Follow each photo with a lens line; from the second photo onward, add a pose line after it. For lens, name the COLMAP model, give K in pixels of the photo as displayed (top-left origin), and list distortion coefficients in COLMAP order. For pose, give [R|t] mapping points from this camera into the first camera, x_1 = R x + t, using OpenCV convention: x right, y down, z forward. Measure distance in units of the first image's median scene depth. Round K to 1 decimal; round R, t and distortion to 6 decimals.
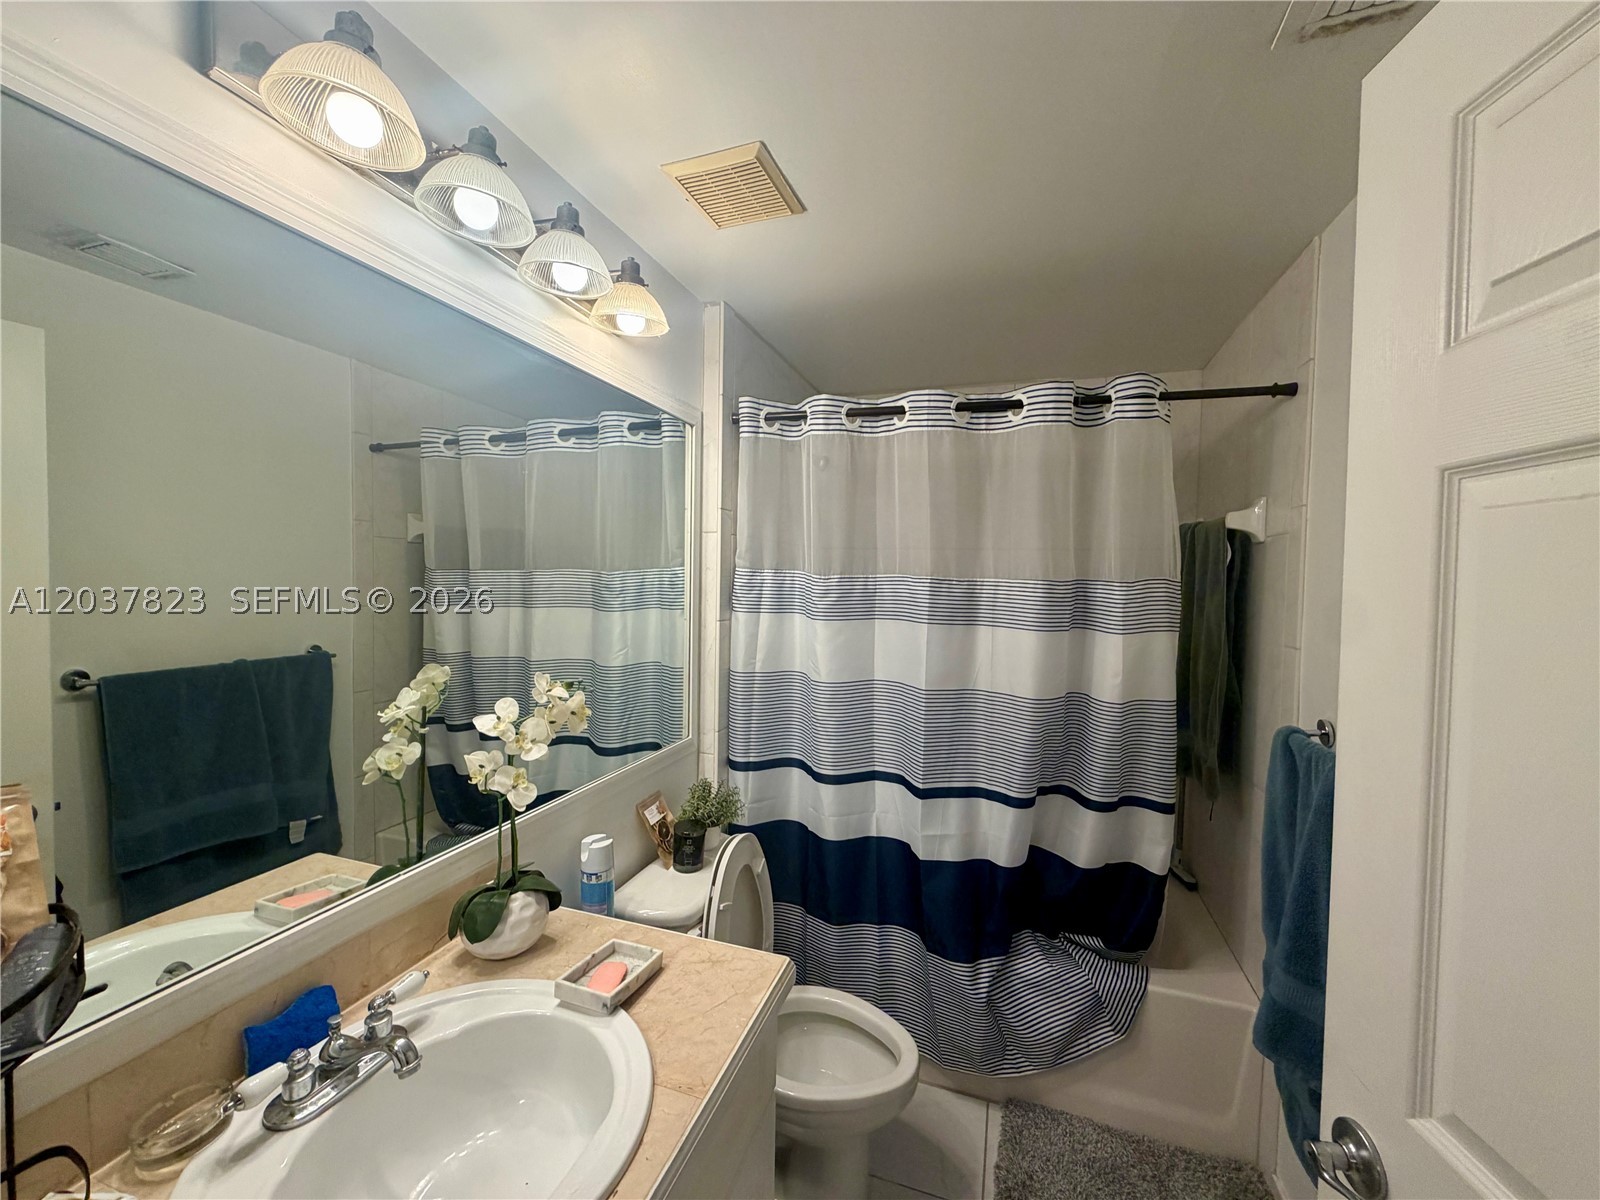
lens RADIAL K [[635.3, 0, 796.4], [0, 635.3, 595.1], [0, 0, 1]] dist [0.001813, 0.000031]
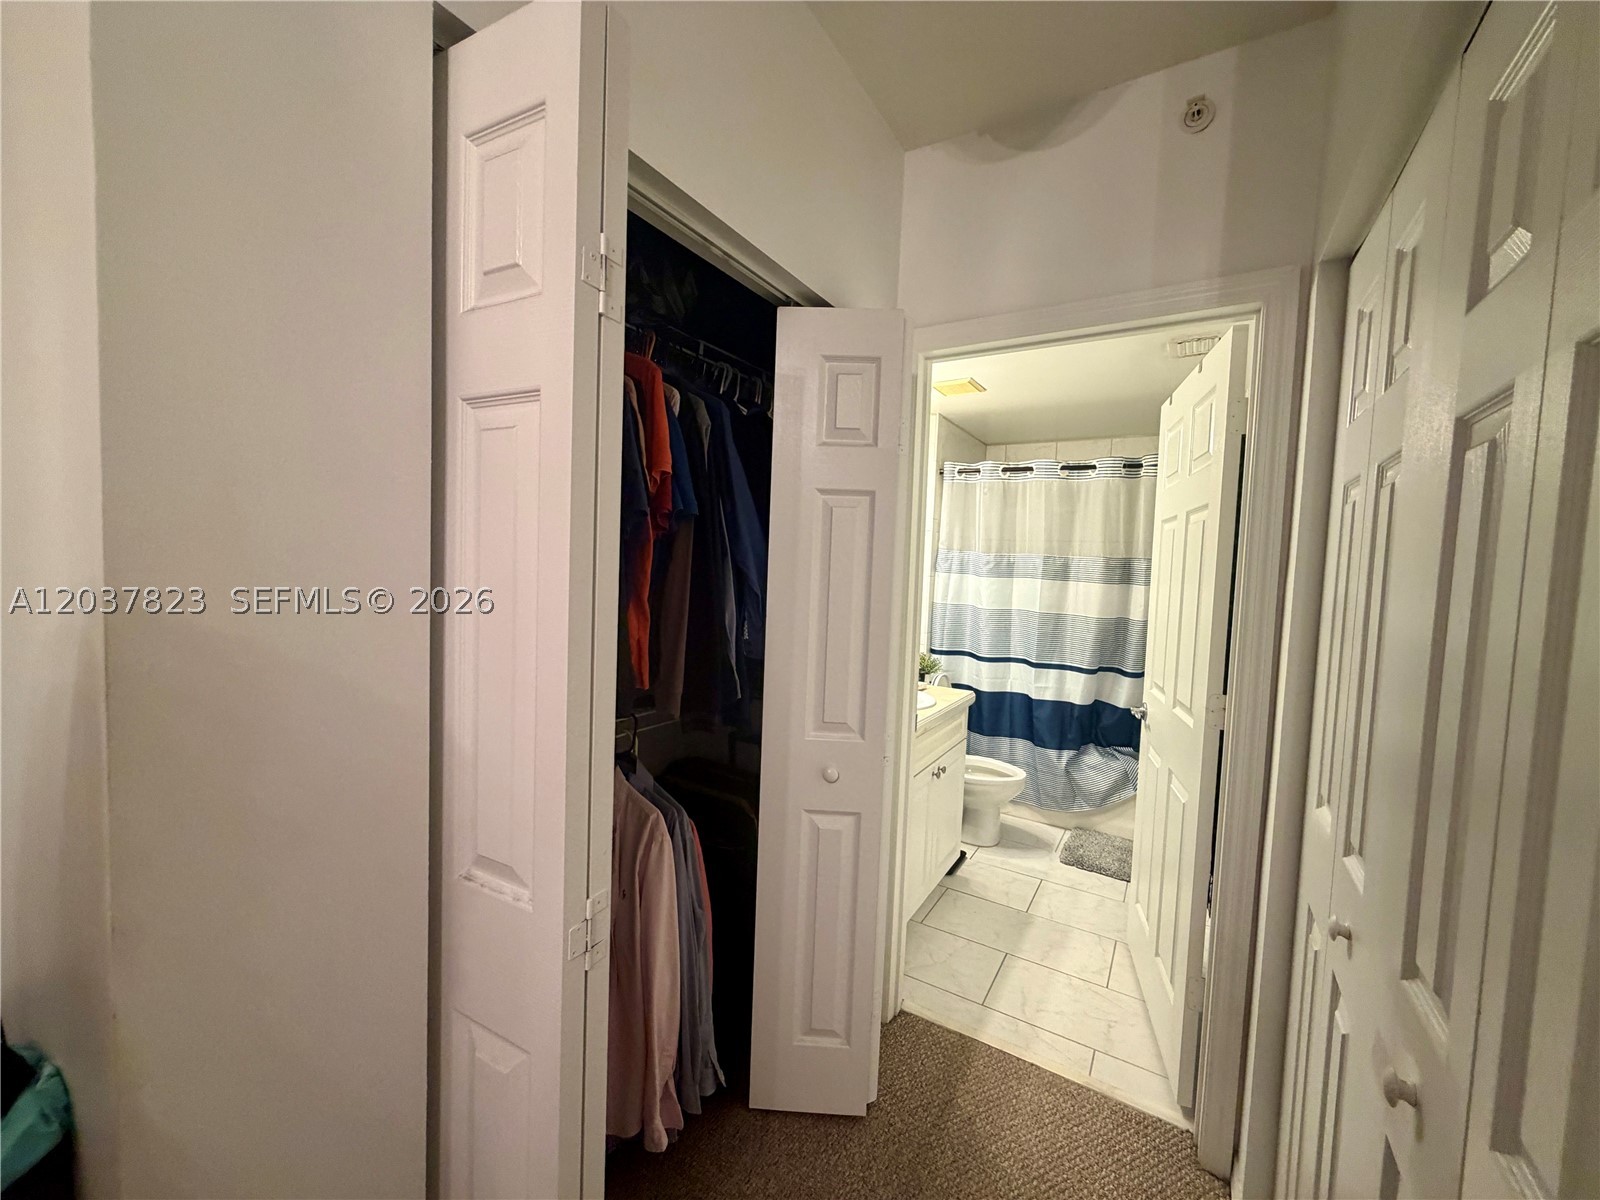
lens RADIAL K [[635.3, 0, 804.4], [0, 635.3, 597.0], [0, 0, 1]] dist [0.001813, 0.000031]
pose [[0.977604, 0.033410, -0.207783, -0.095519], [-0.032788, 0.999442, 0.006440, 0.108715], [0.207883, 0.000517, 0.978154, -1.033548]]
